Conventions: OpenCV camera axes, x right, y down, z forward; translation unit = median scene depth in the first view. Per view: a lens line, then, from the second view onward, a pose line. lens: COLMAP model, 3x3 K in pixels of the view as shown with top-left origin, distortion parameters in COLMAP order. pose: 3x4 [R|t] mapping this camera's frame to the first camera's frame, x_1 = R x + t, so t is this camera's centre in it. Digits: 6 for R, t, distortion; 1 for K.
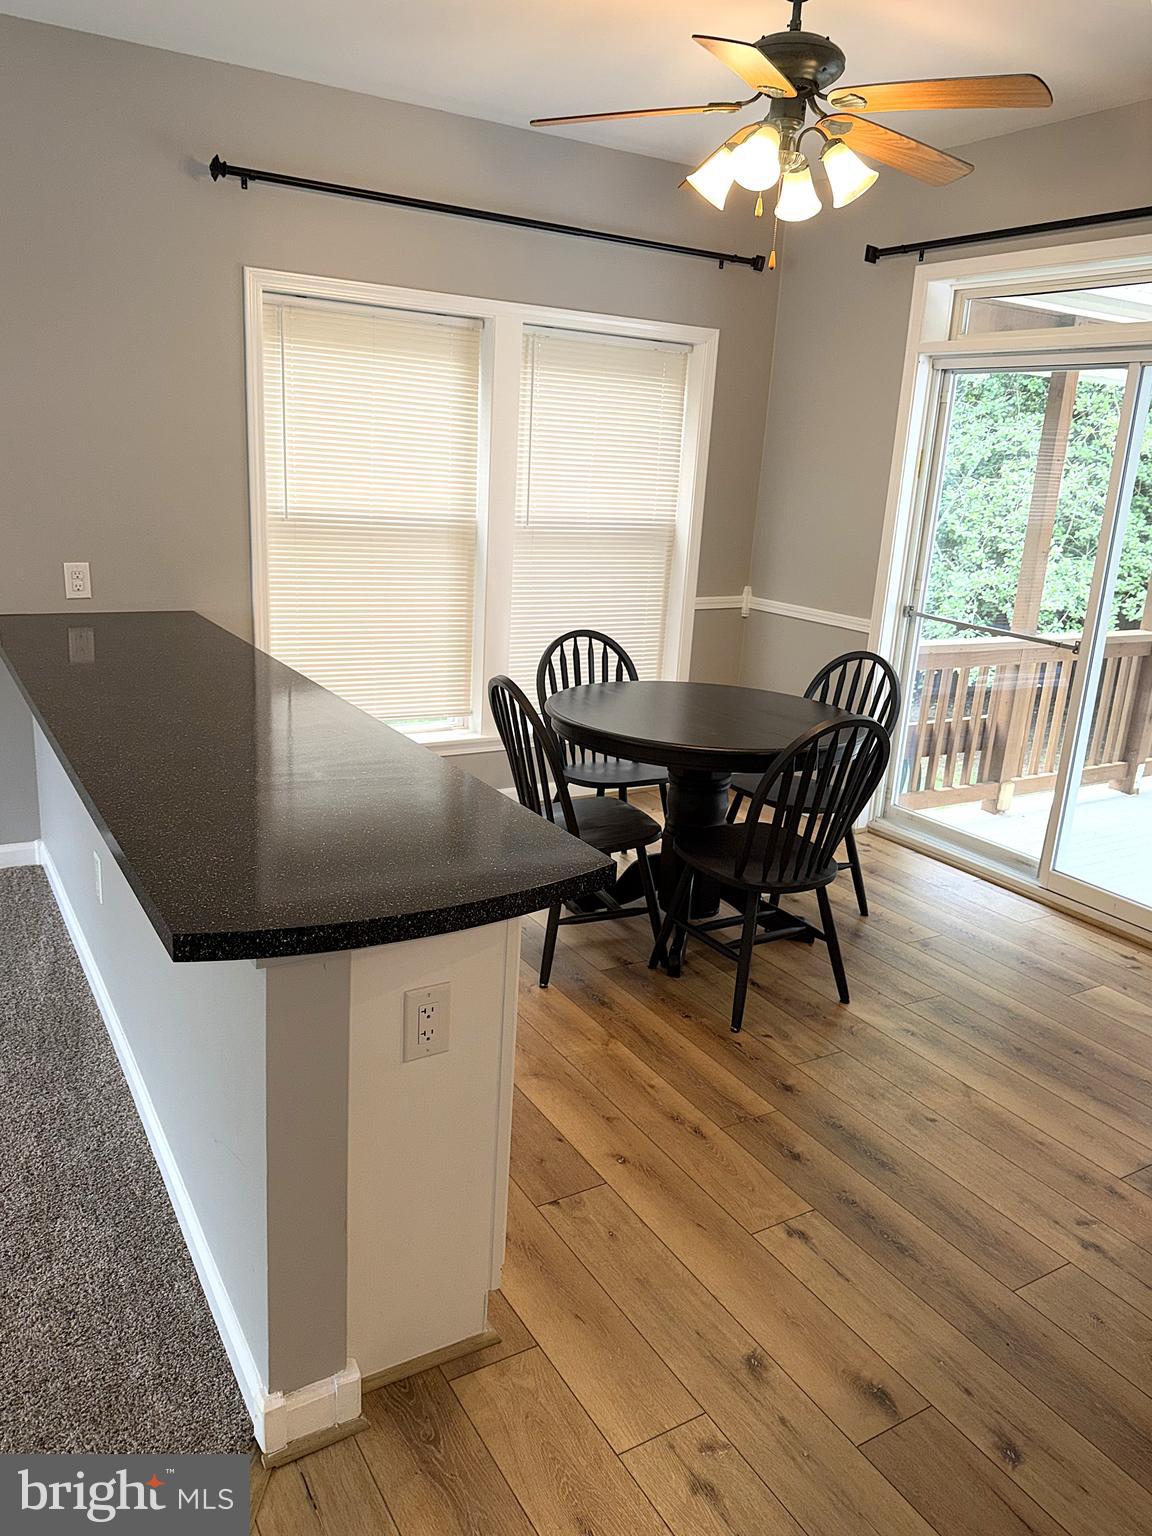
lens RADIAL K [[1089.1, 0, 509.8], [0, 1089.1, 783.0], [0, 0, 1]] dist [0.045045, -0.056301]
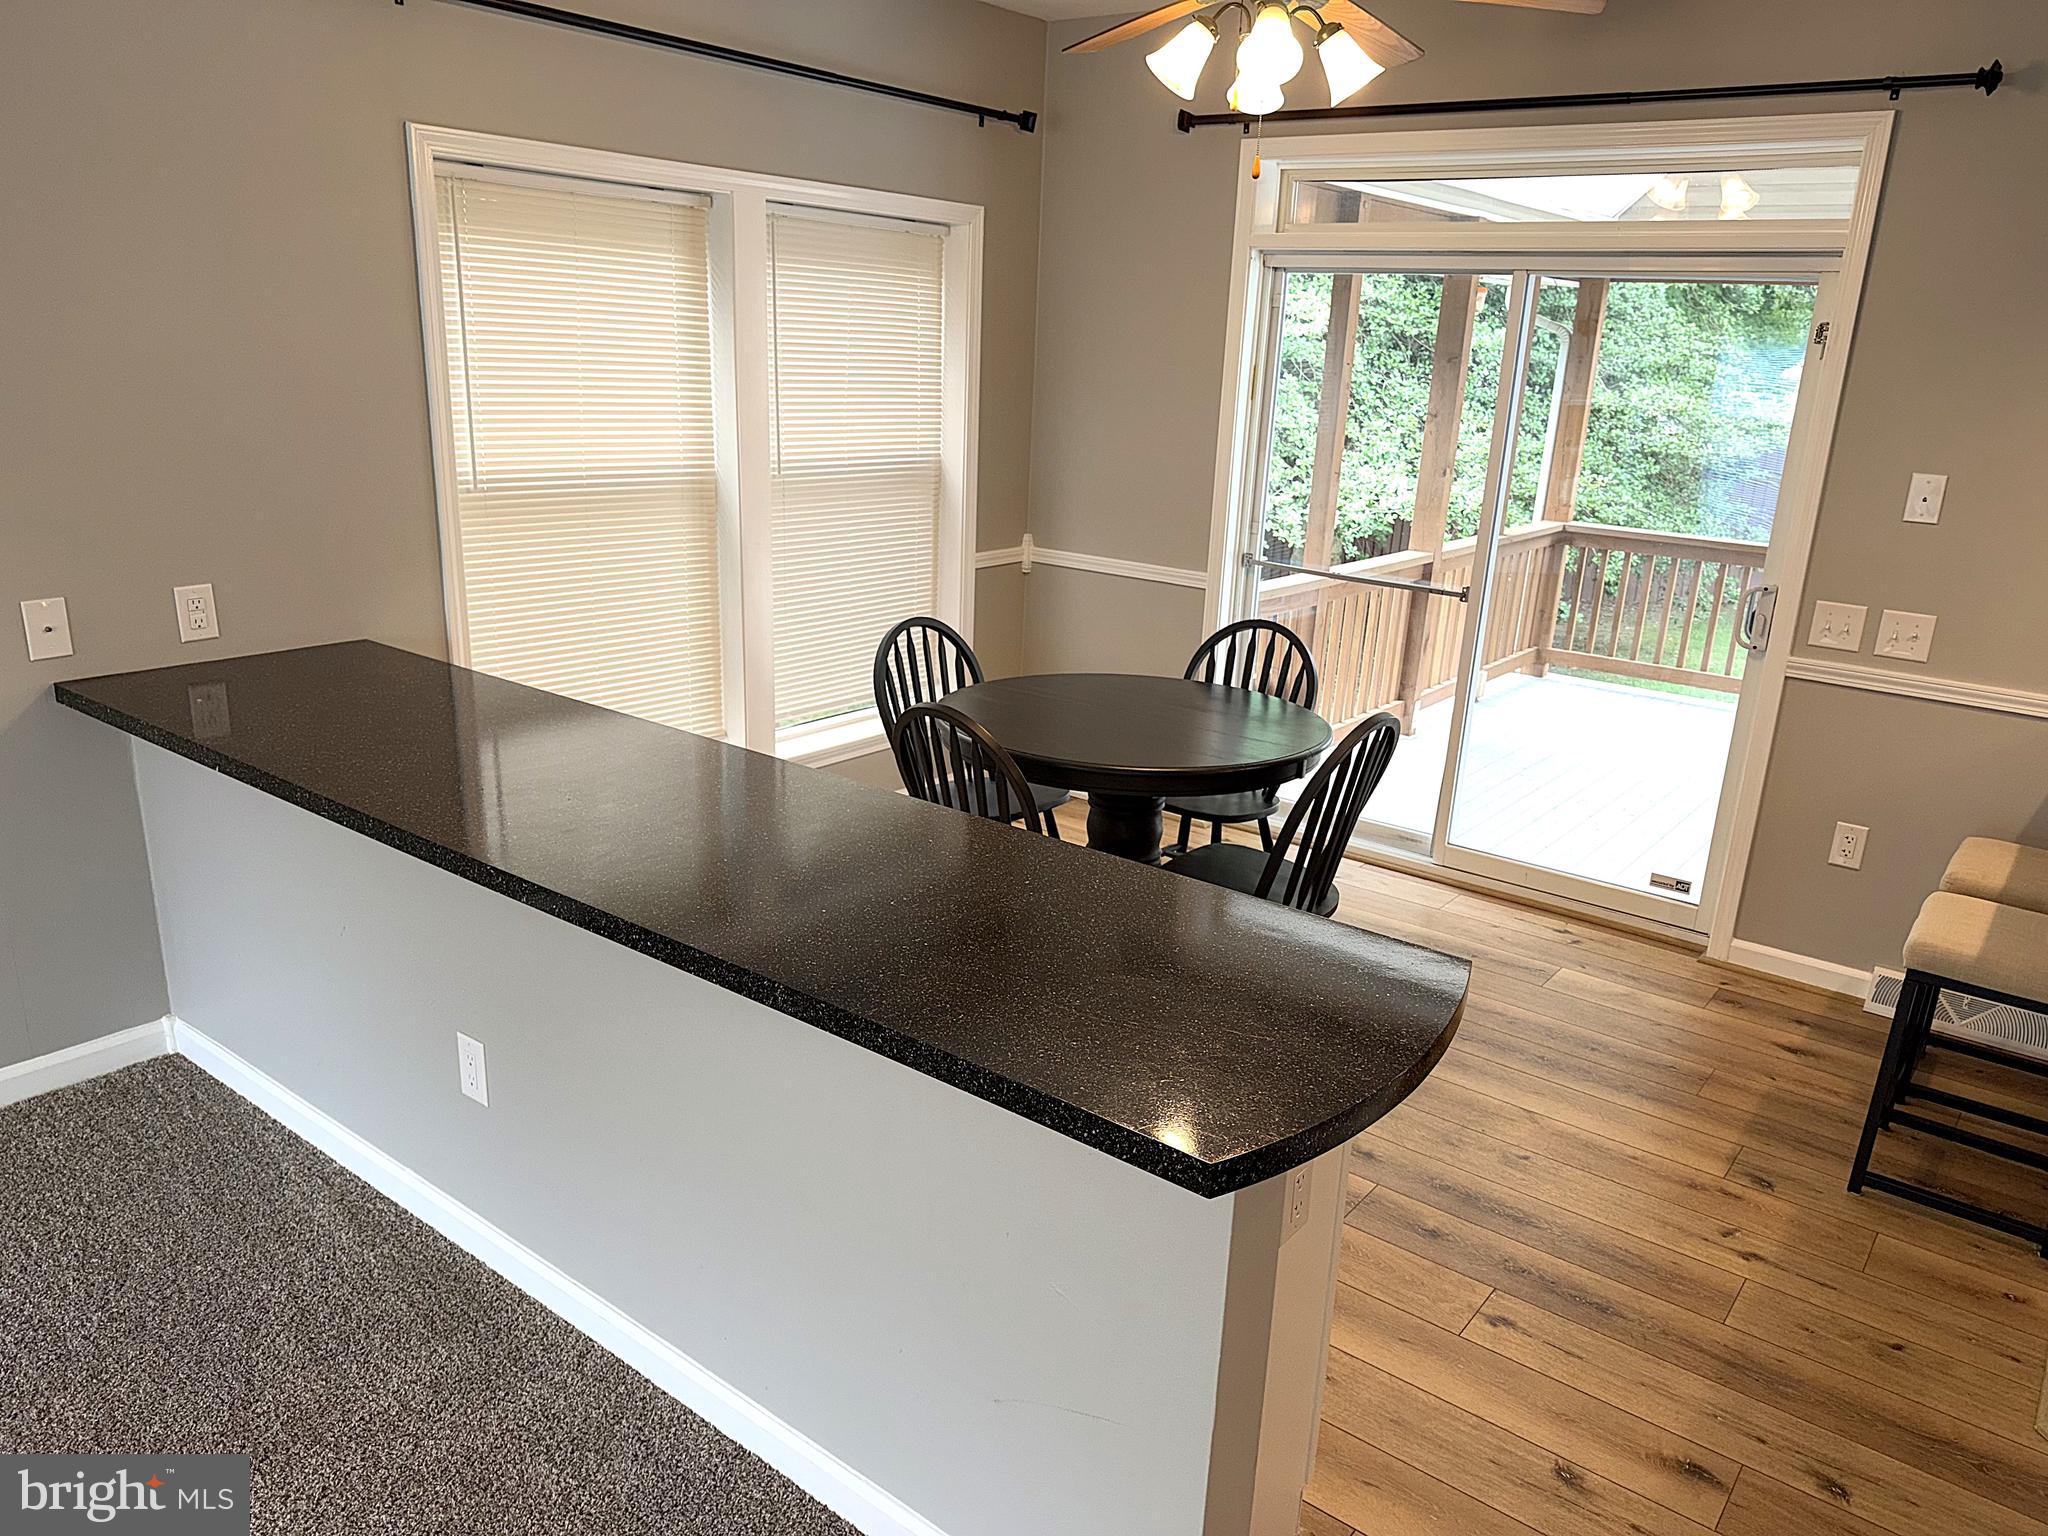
lens RADIAL K [[1452.1, 0, 948.9], [0, 1452.1, 826.1], [0, 0, 1]] dist [0.045045, -0.056301]
pose [[0.929294, -0.135164, 0.343720, -0.279341], [0.116978, 0.990432, 0.073212, -0.067658], [-0.350327, -0.027828, 0.936214, 0.036484]]
